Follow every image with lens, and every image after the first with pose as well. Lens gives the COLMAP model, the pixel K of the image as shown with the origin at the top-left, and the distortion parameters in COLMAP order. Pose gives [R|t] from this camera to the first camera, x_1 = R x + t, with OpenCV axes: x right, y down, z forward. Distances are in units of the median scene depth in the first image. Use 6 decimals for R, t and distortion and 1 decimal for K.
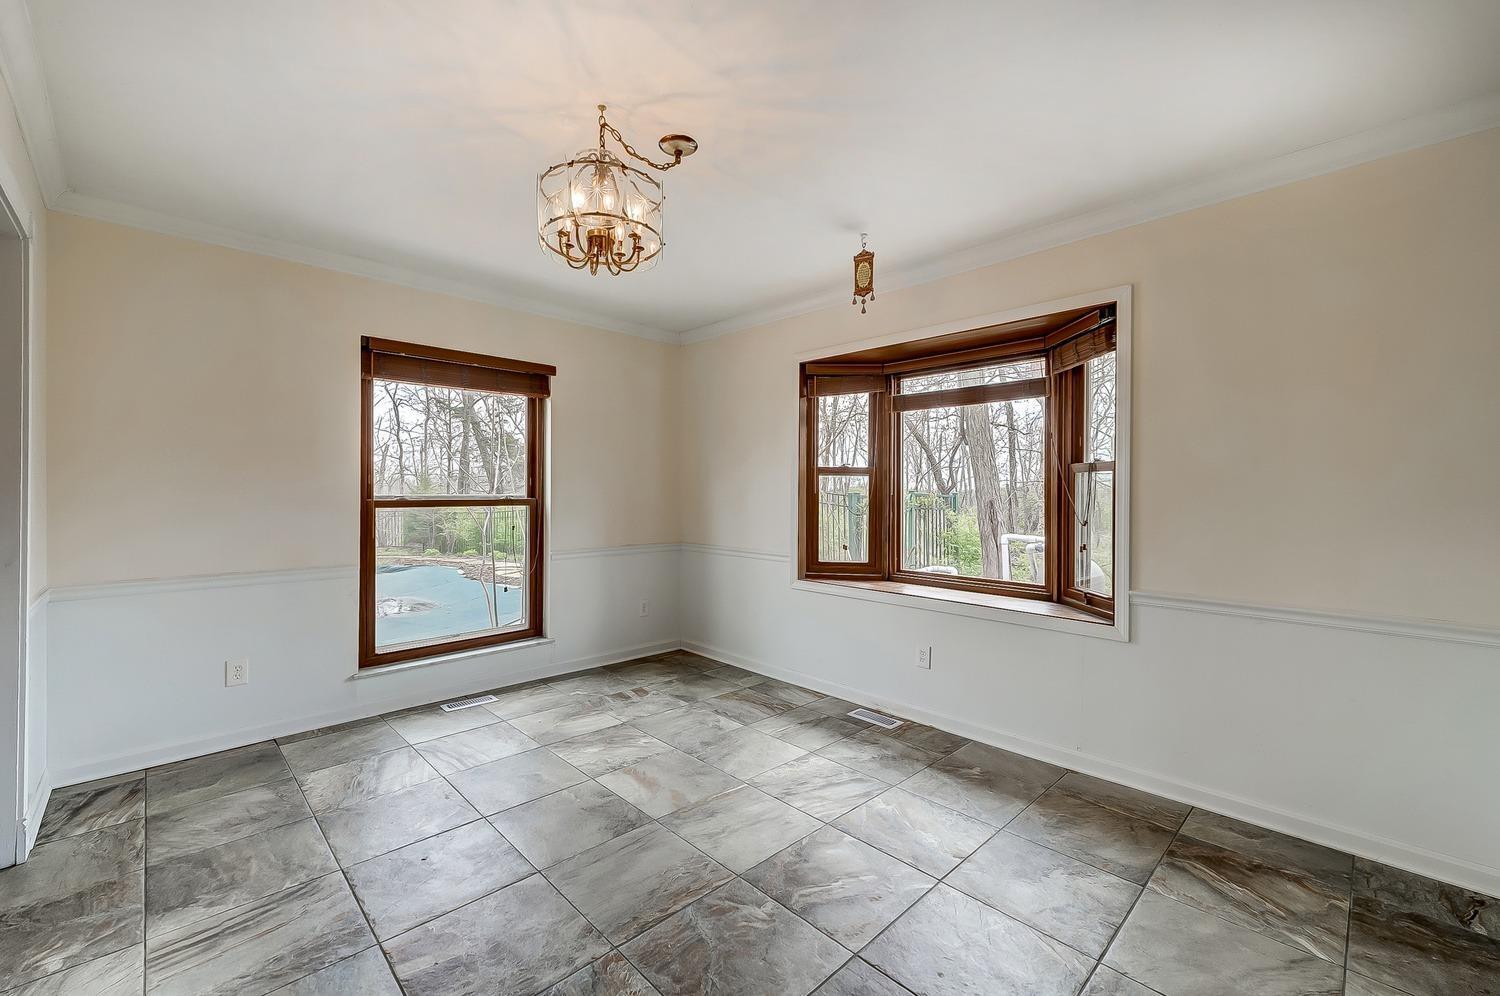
lens RADIAL K [[624.7, 0, 752.0], [0, 624.7, 493.8], [0, 0, 1]] dist [0.003807, 0.000115]
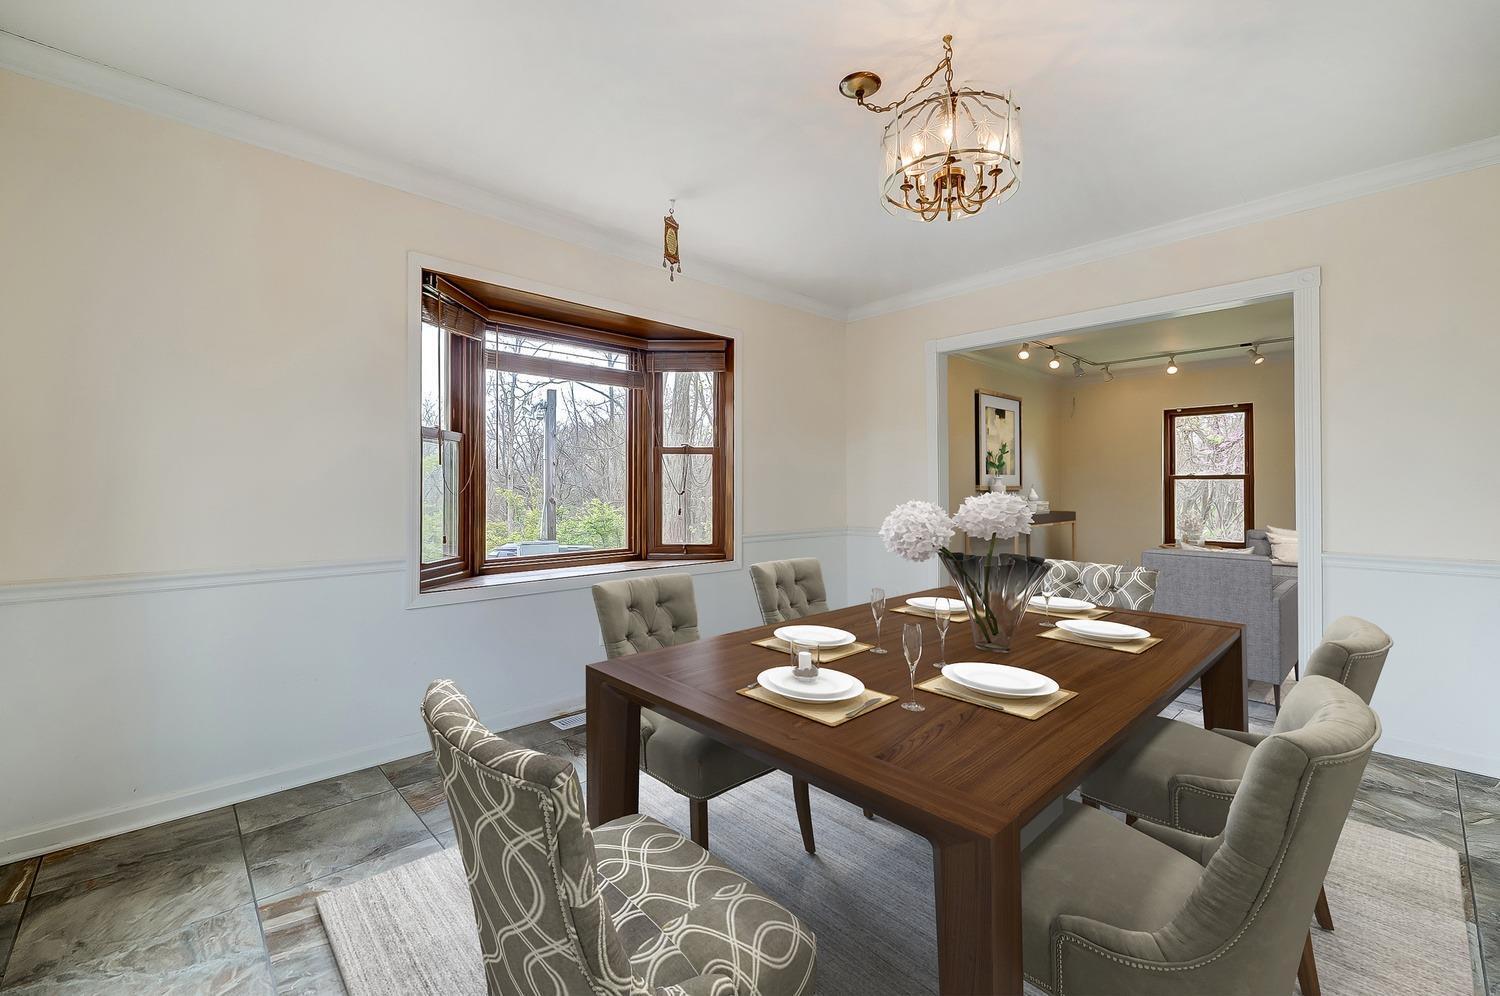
lens RADIAL K [[624.7, 0, 751.5], [0, 624.7, 495.0], [0, 0, 1]] dist [0.003807, 0.000115]
pose [[0.028100, -0.038880, 0.998849, -0.694216], [-0.004838, 0.999226, 0.039031, 0.000746], [-0.999593, -0.005930, 0.027890, 0.745587]]
